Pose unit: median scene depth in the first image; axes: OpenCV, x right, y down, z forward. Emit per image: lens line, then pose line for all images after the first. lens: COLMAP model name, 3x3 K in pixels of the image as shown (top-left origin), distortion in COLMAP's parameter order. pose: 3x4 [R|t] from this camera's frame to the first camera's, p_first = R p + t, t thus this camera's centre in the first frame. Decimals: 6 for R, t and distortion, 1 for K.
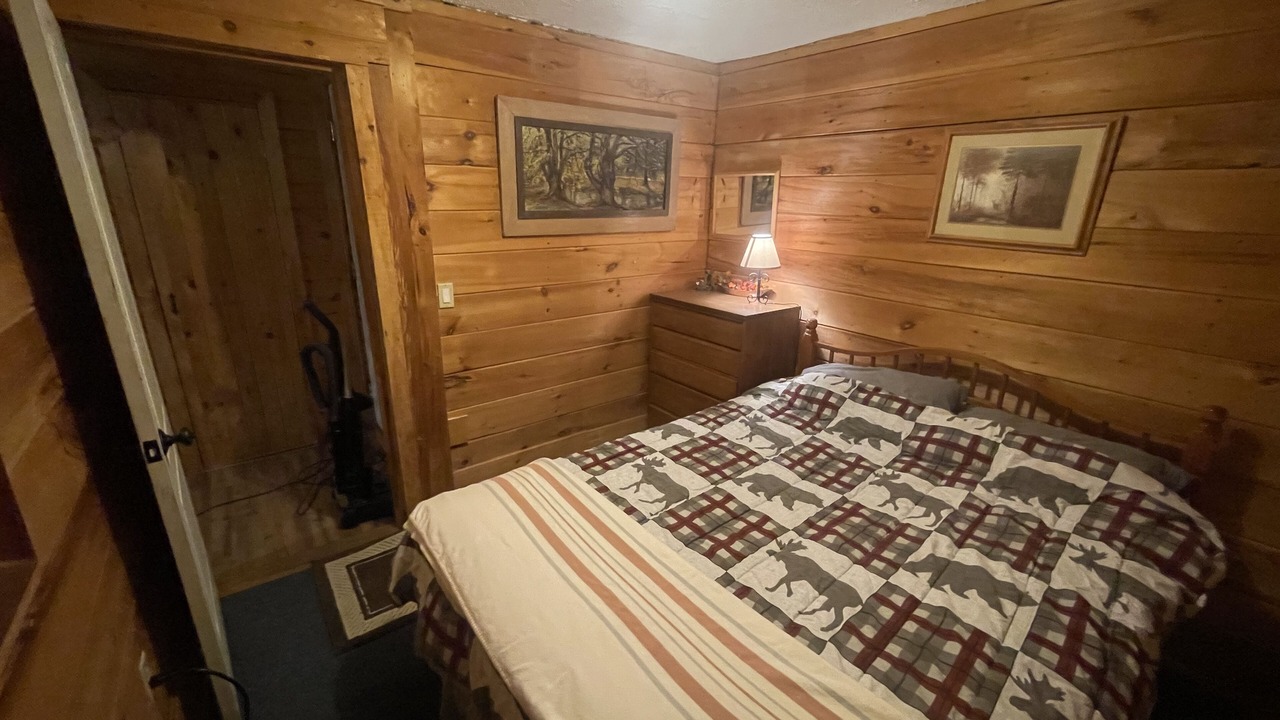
lens RADIAL K [[519.1, 0, 639.6], [0, 519.1, 358.7], [0, 0, 1]] dist [-0.003139, -0.000108]
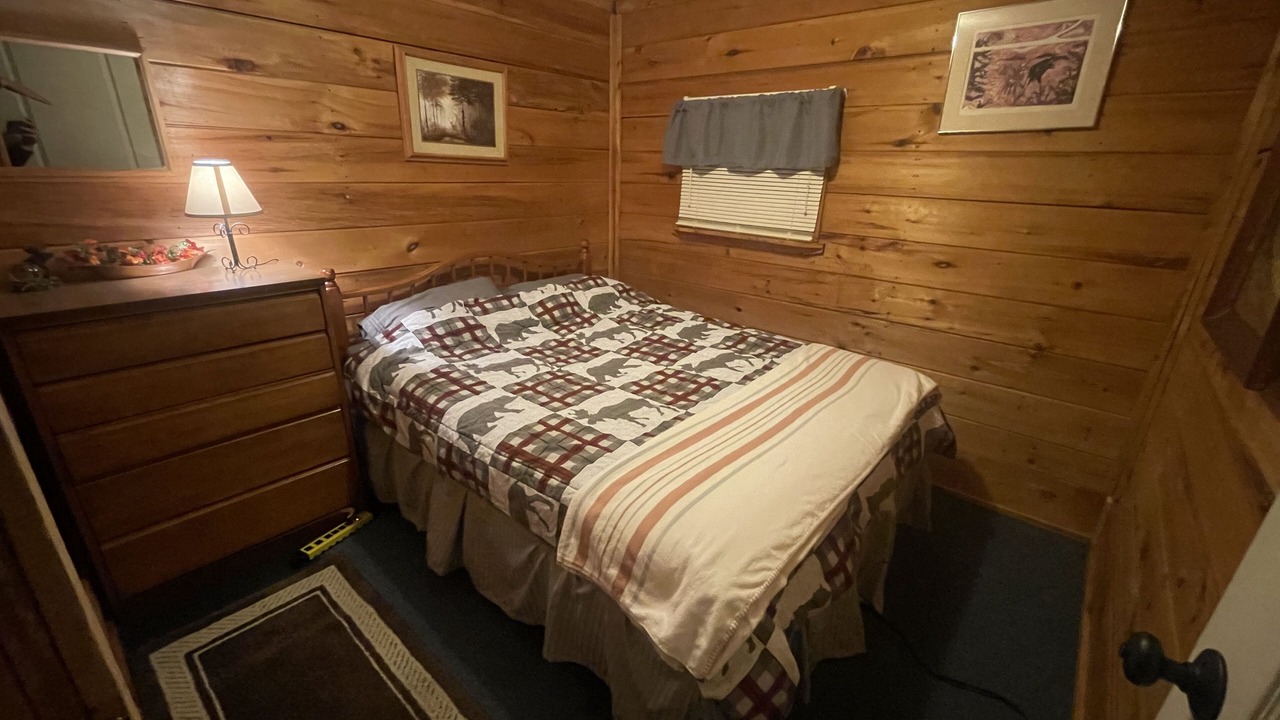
lens RADIAL K [[519.1, 0, 639.6], [0, 519.1, 358.7], [0, 0, 1]] dist [-0.003139, -0.000108]
pose [[-0.186048, -0.362545, 0.913207, -0.749084], [0.263751, 0.876893, 0.401862, -0.208944], [-0.946478, 0.315625, -0.067522, 0.911418]]
